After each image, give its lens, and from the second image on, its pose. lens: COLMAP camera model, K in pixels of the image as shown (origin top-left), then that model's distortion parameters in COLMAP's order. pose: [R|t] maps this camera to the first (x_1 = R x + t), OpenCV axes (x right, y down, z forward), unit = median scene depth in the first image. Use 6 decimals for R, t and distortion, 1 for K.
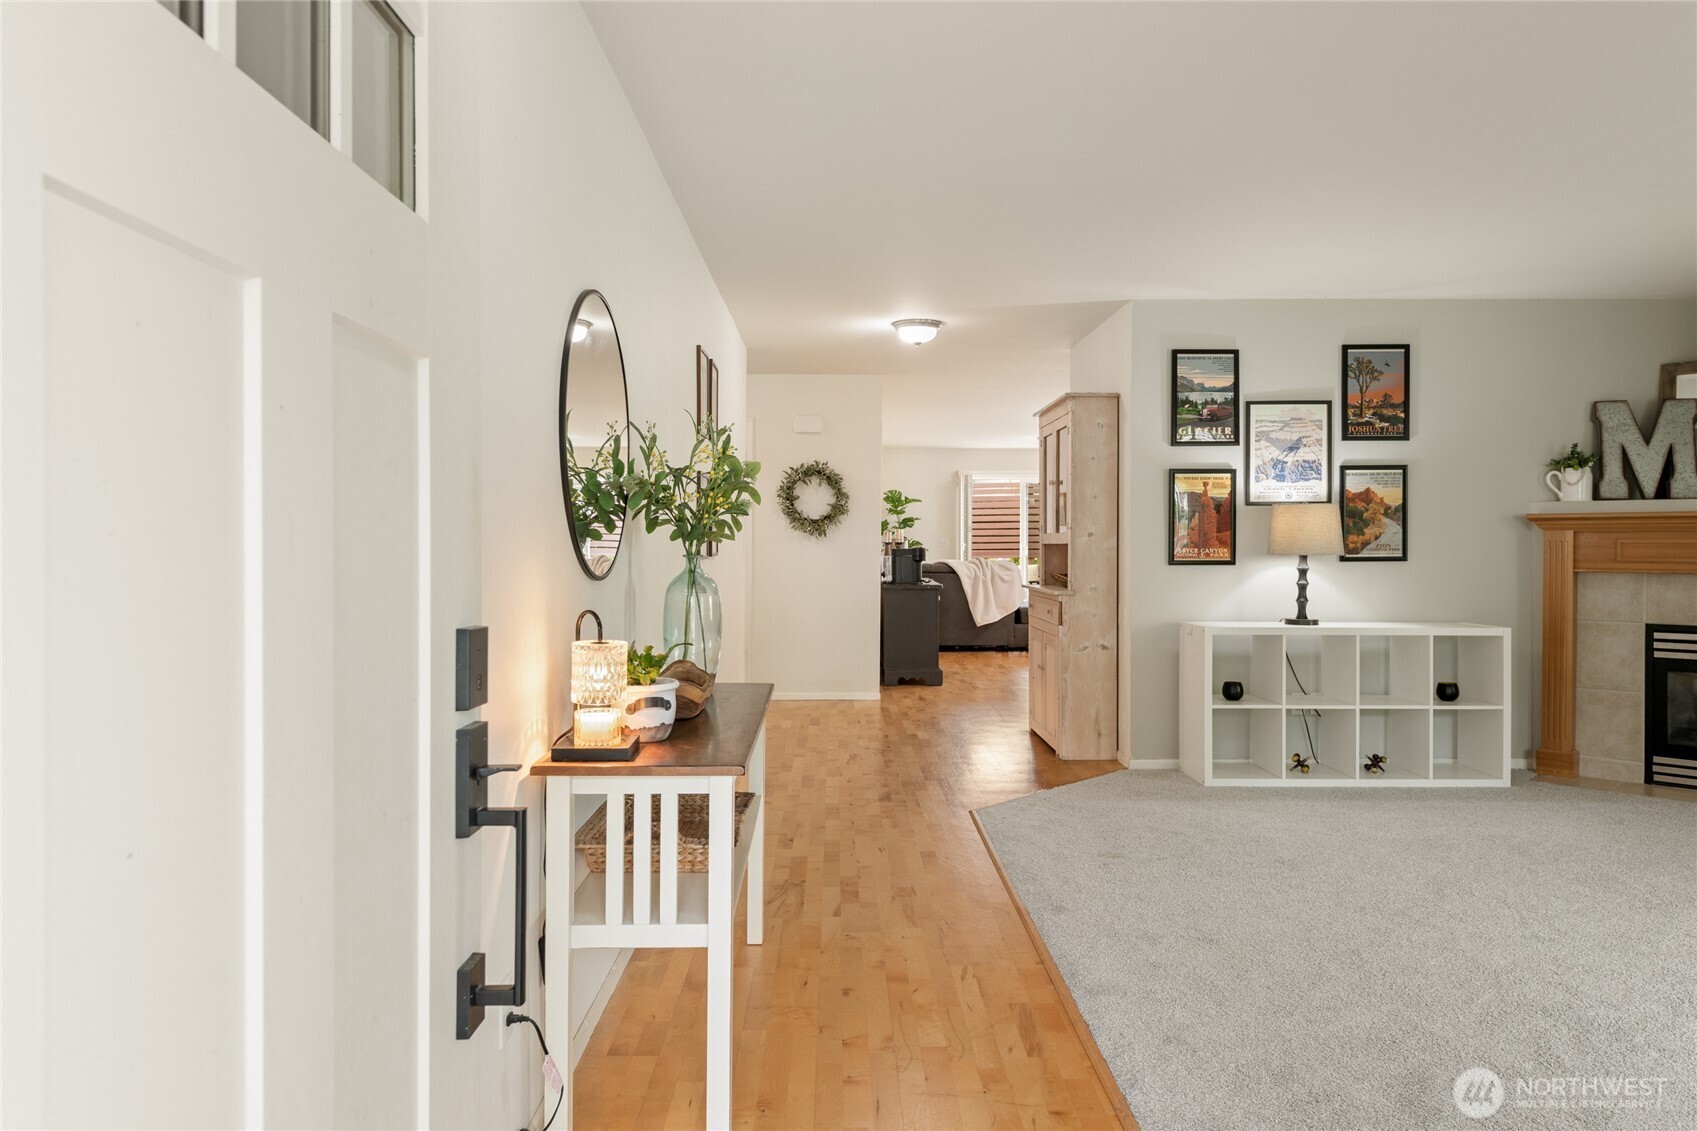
lens RADIAL K [[1138.0, 0, 835.1], [0, 1138.0, 548.9], [0, 0, 1]] dist [0.026664, -0.022118]
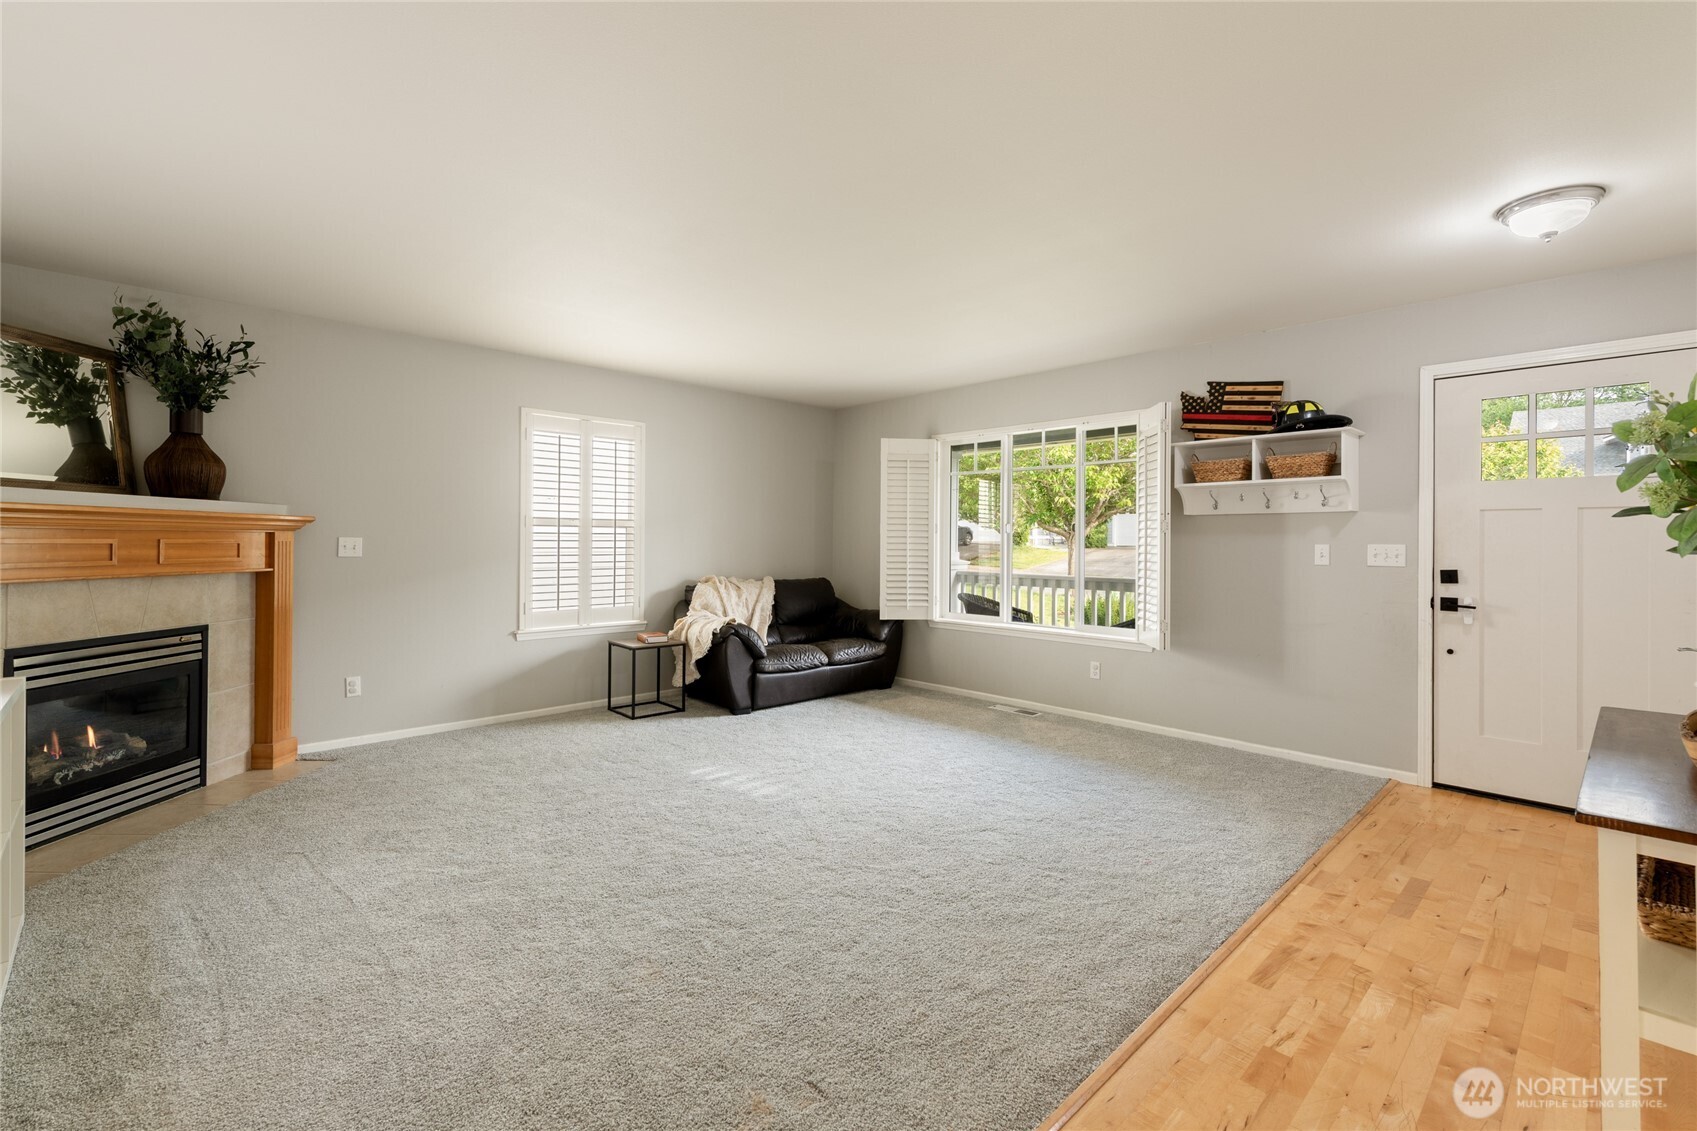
lens RADIAL K [[770.4, 0, 849.8], [0, 770.4, 552.8], [0, 0, 1]] dist [0.012885, -0.004825]
pose [[-0.715074, -0.014757, 0.698893, -0.044470], [-0.002138, 0.999819, 0.018924, -0.008804], [-0.699045, 0.012038, -0.714976, 0.922102]]
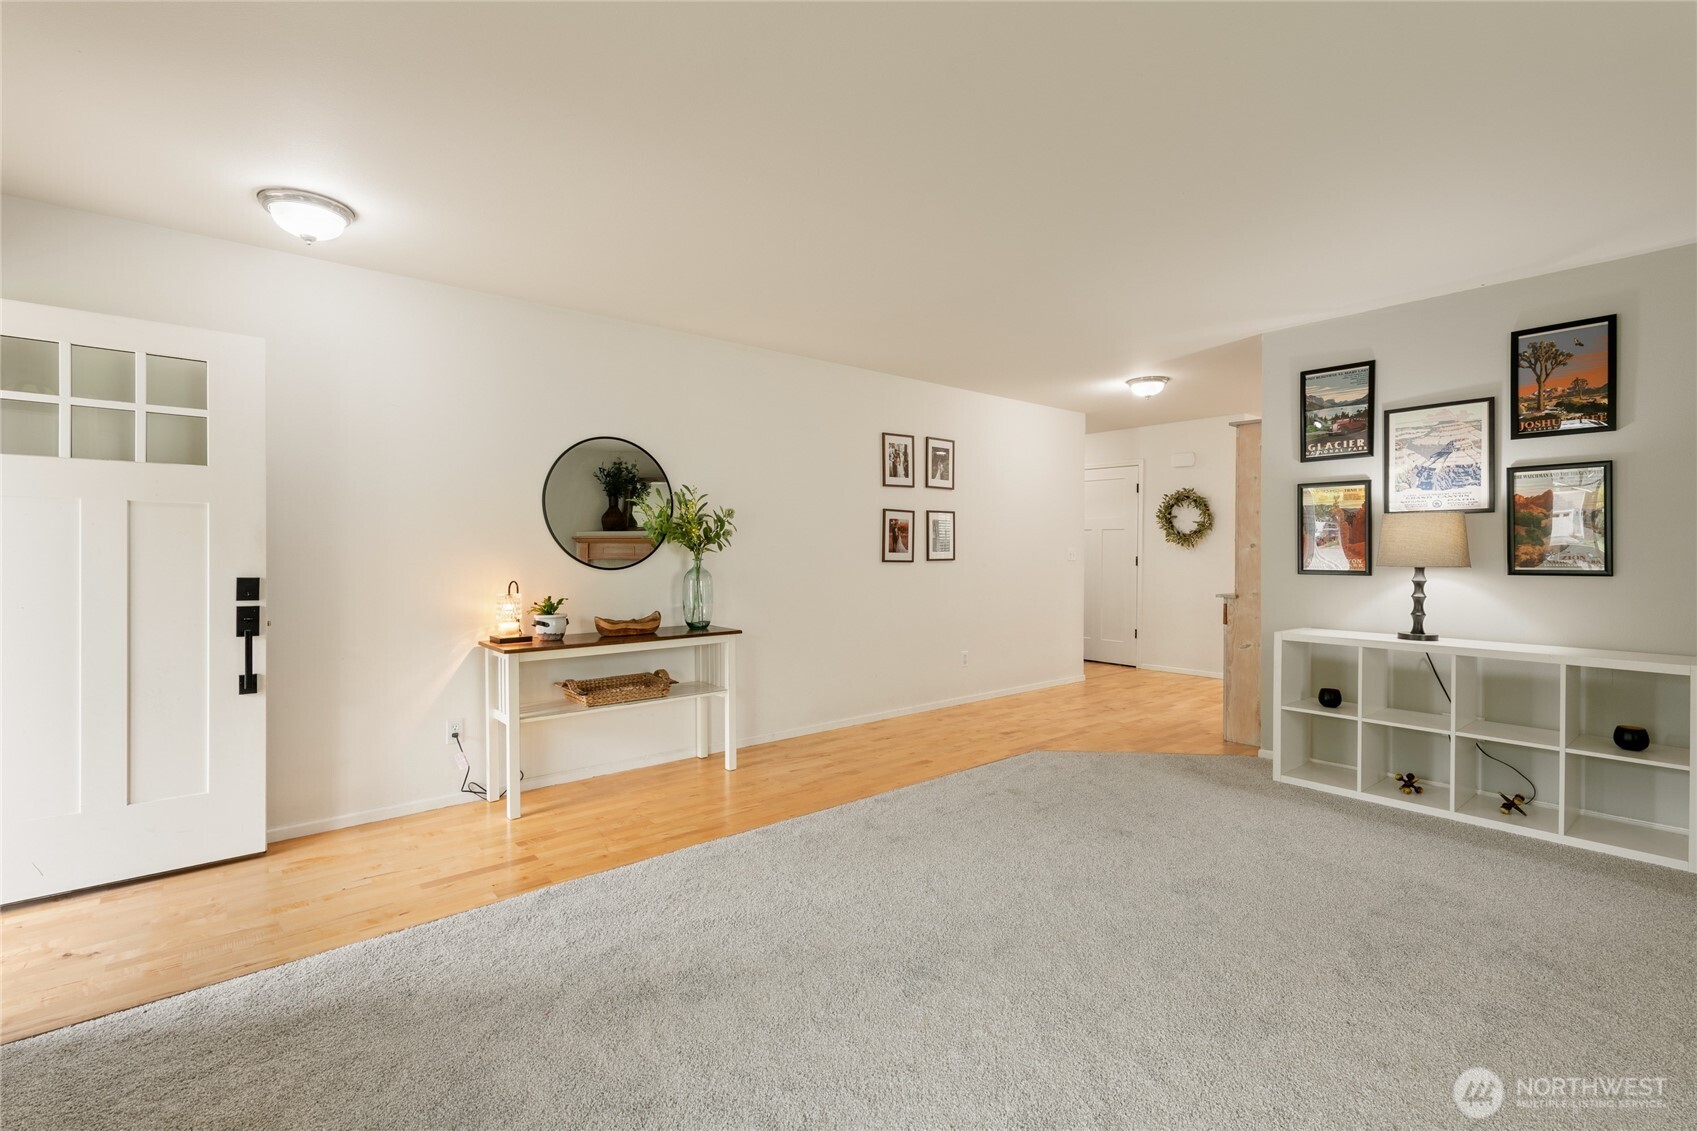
lens RADIAL K [[770.4, 0, 835.2], [0, 770.4, 551.2], [0, 0, 1]] dist [0.012885, -0.004825]
pose [[0.619878, 0.002046, -0.784695, 0.593294], [-0.005923, 0.999980, -0.002072, -0.003180], [0.784676, 0.005932, 0.619878, 0.210695]]
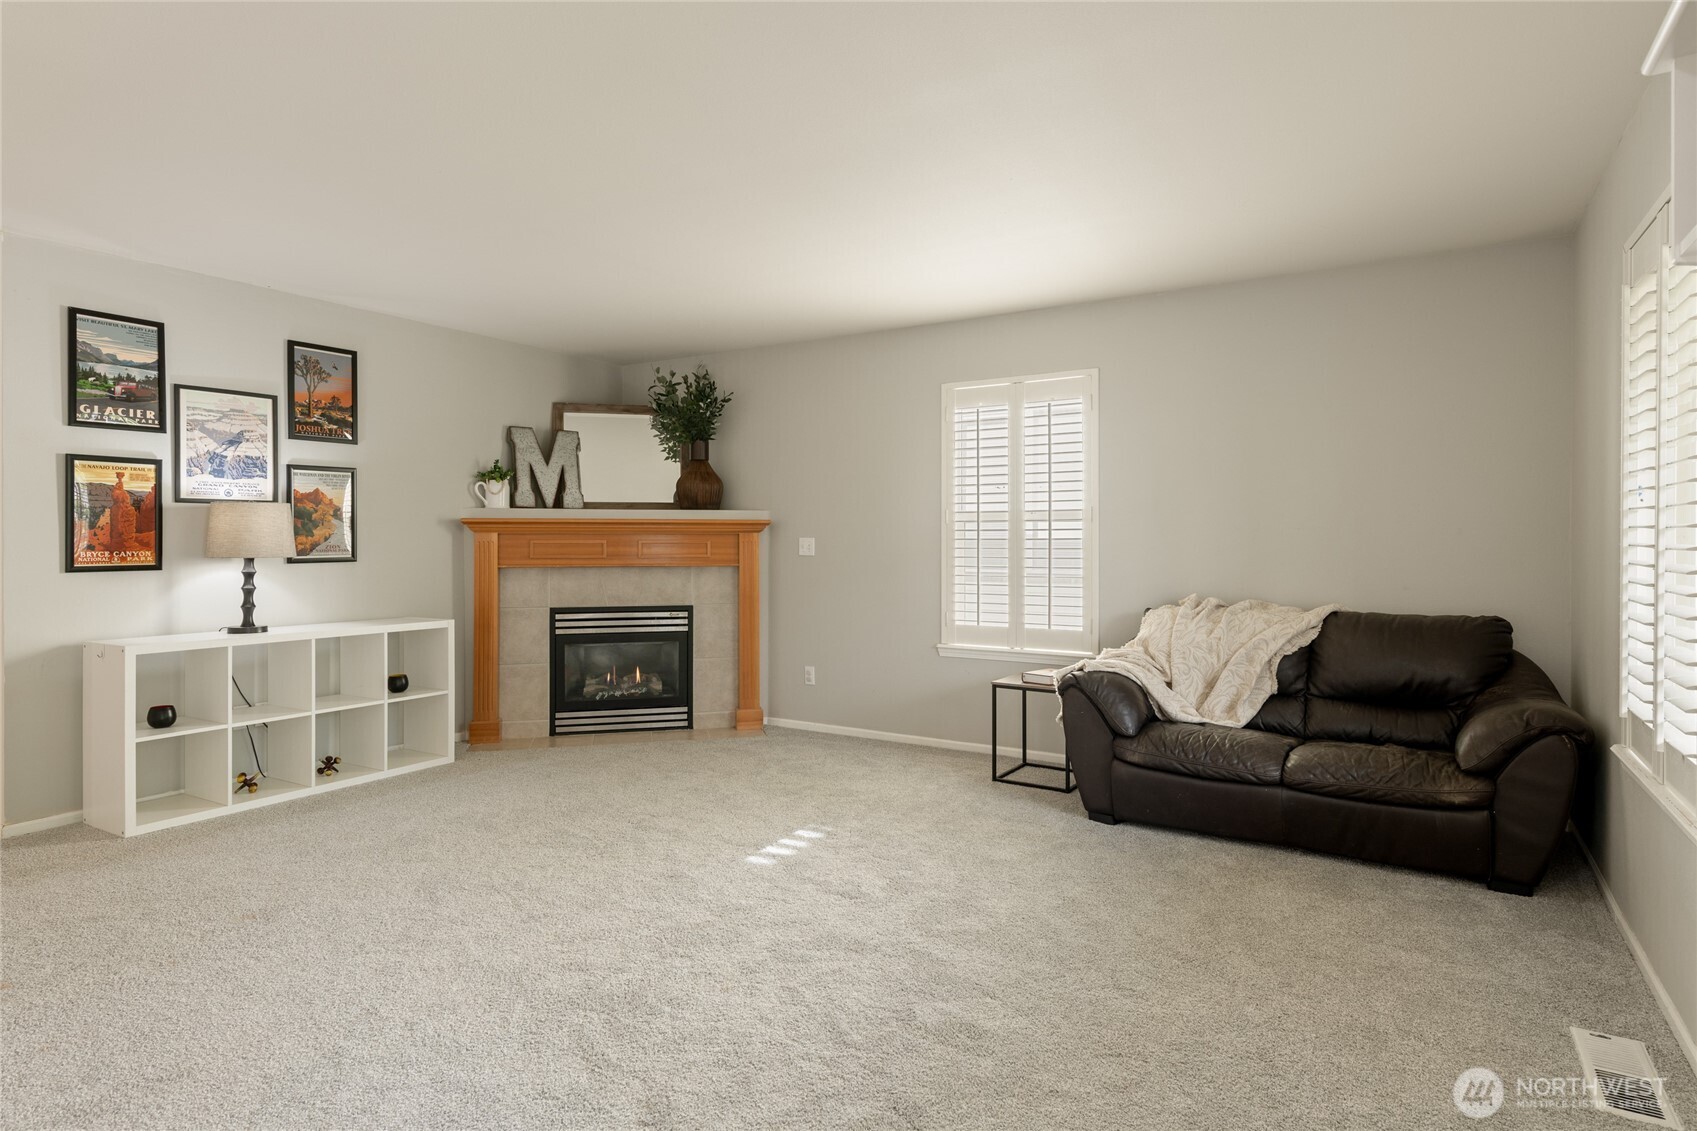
lens RADIAL K [[919.9, 0, 869.8], [0, 919.9, 544.1], [0, 0, 1]] dist [0.002990, -0.004172]
pose [[0.514371, -0.005042, 0.857553, 0.027069], [0.007425, 0.999971, 0.001426, -0.002846], [-0.857536, 0.005634, 0.514393, 0.176949]]
